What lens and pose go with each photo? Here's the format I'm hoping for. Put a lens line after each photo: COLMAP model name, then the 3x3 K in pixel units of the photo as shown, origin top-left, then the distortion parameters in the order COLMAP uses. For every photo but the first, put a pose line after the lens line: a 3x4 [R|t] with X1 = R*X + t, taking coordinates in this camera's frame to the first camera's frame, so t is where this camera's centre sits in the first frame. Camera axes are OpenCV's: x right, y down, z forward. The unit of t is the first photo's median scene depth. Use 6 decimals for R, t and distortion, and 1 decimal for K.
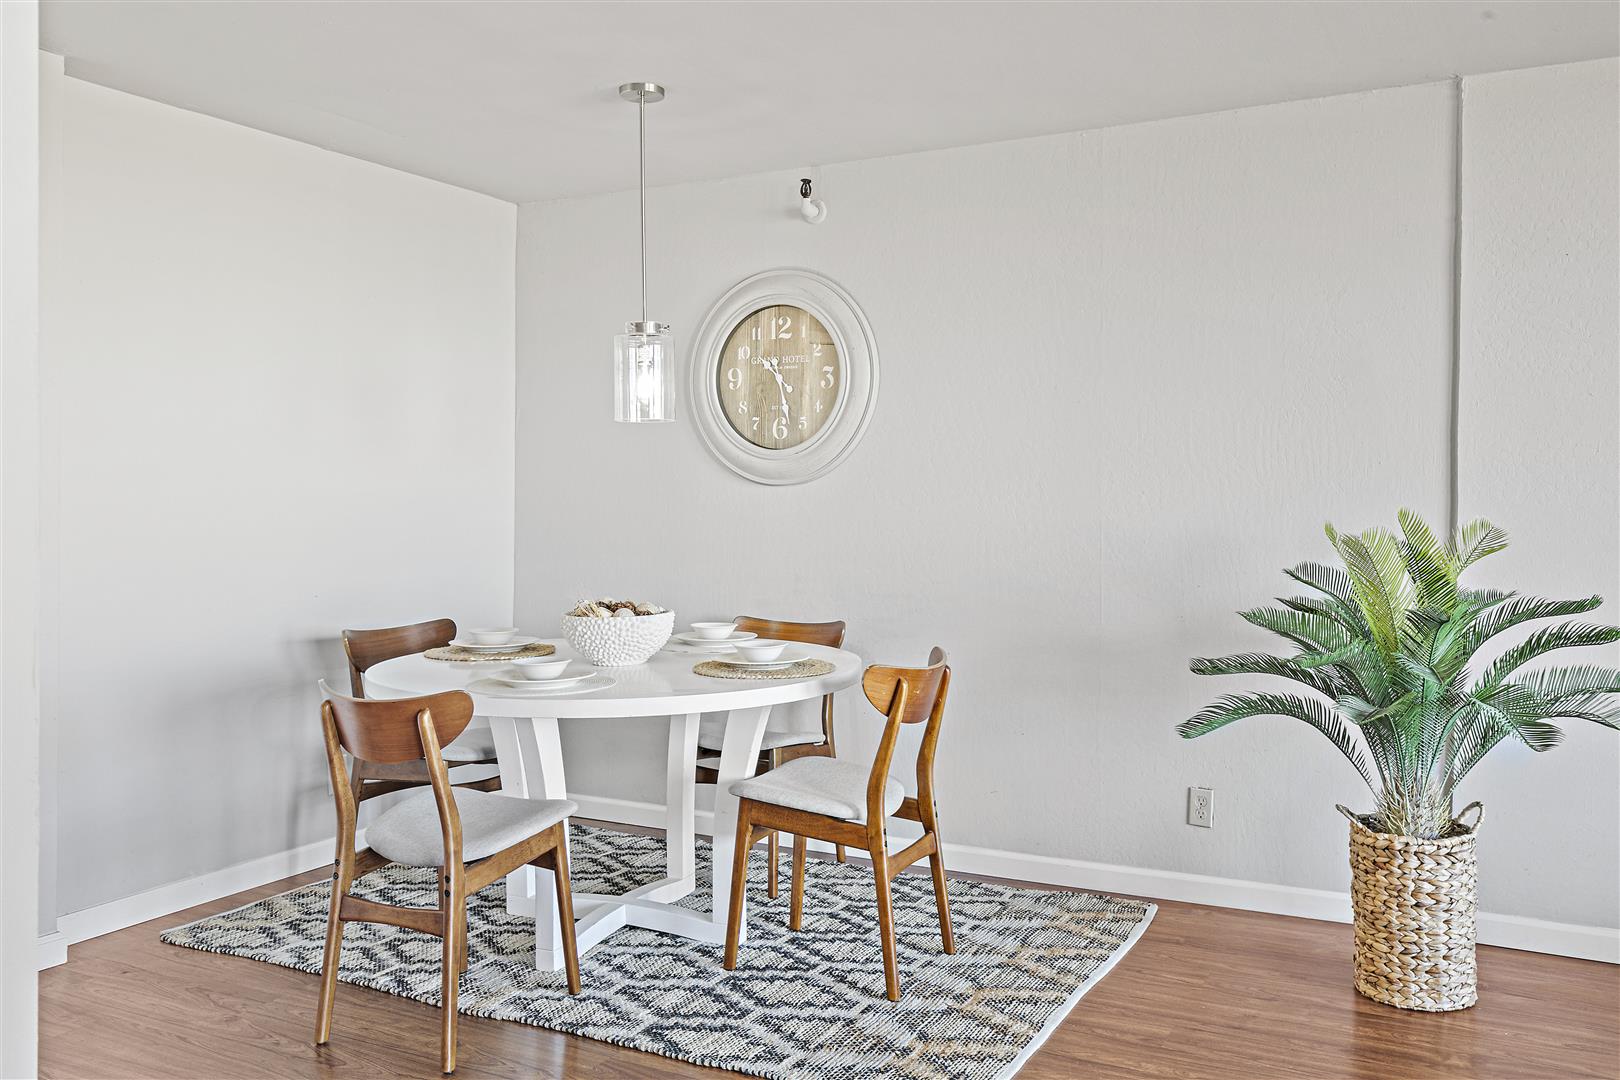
lens RADIAL K [[1343.2, 0, 810.9], [0, 1343.2, 504.4], [0, 0, 1]] dist [-0.000397, -0.000029]
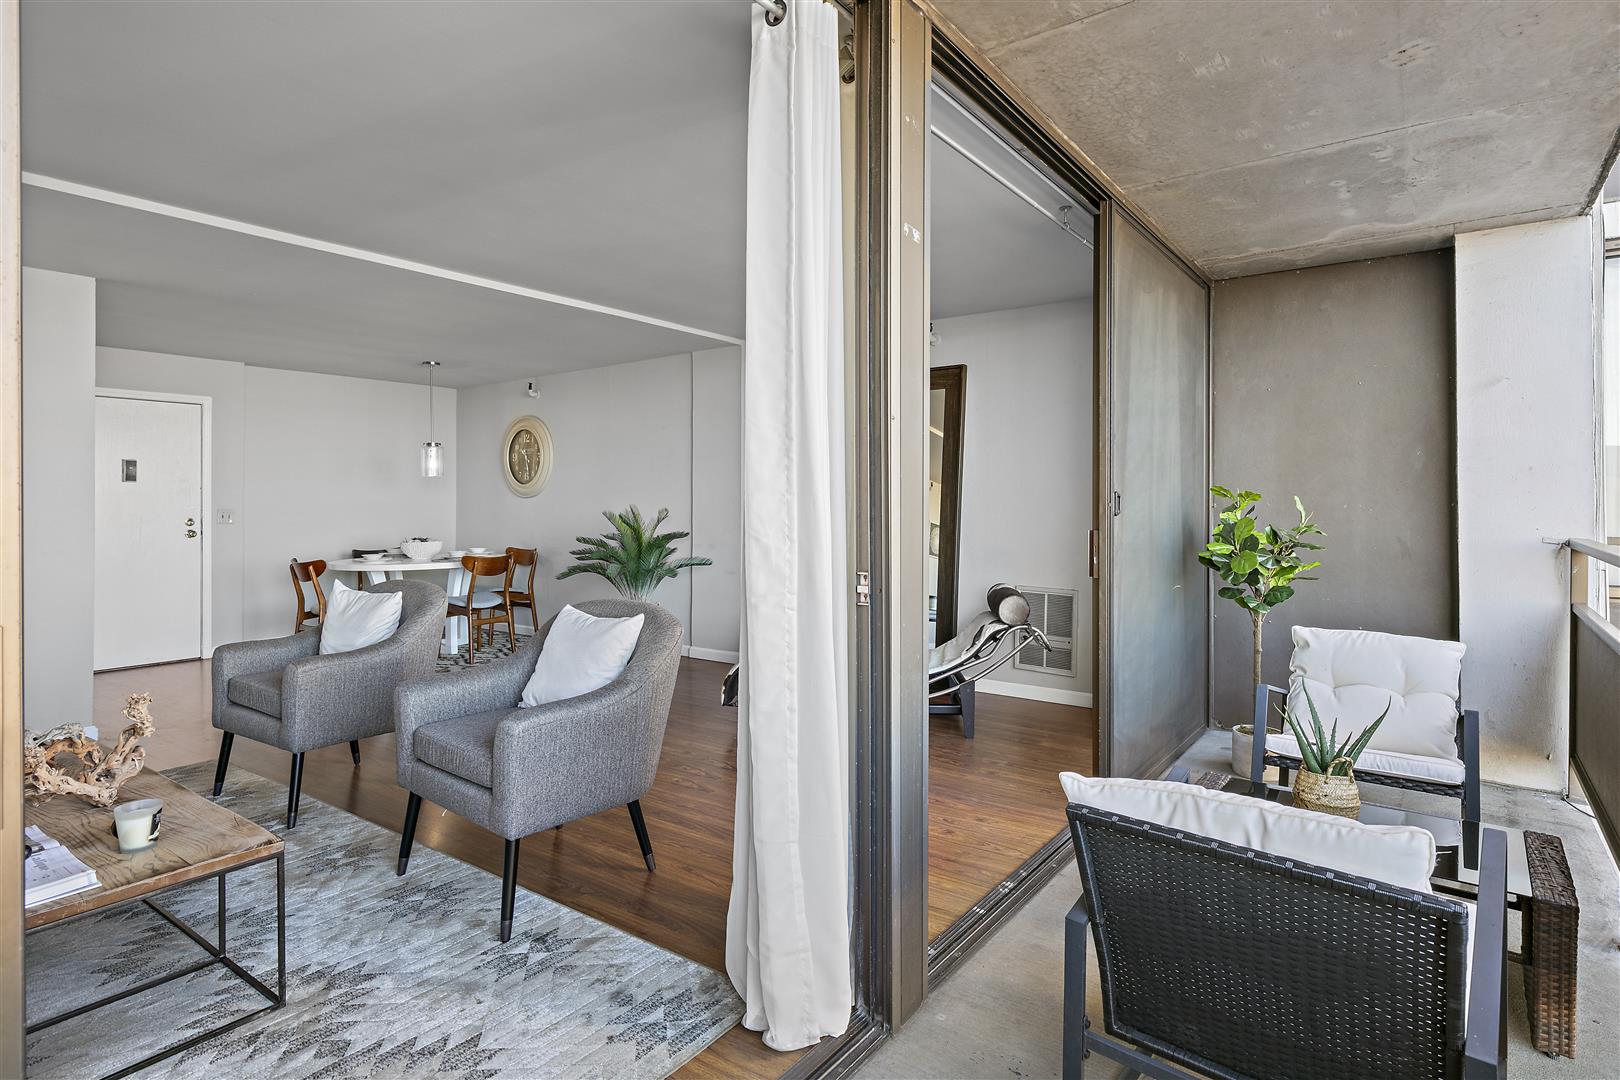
lens RADIAL K [[872.4, 0, 811.2], [0, 872.4, 504.4], [0, 0, 1]] dist [0.000505, 0.000026]
pose [[0.989254, -0.010826, -0.145807, 0.780875], [0.009528, 0.999909, -0.009598, 0.020900], [0.145898, 0.008106, 0.989266, -0.616119]]
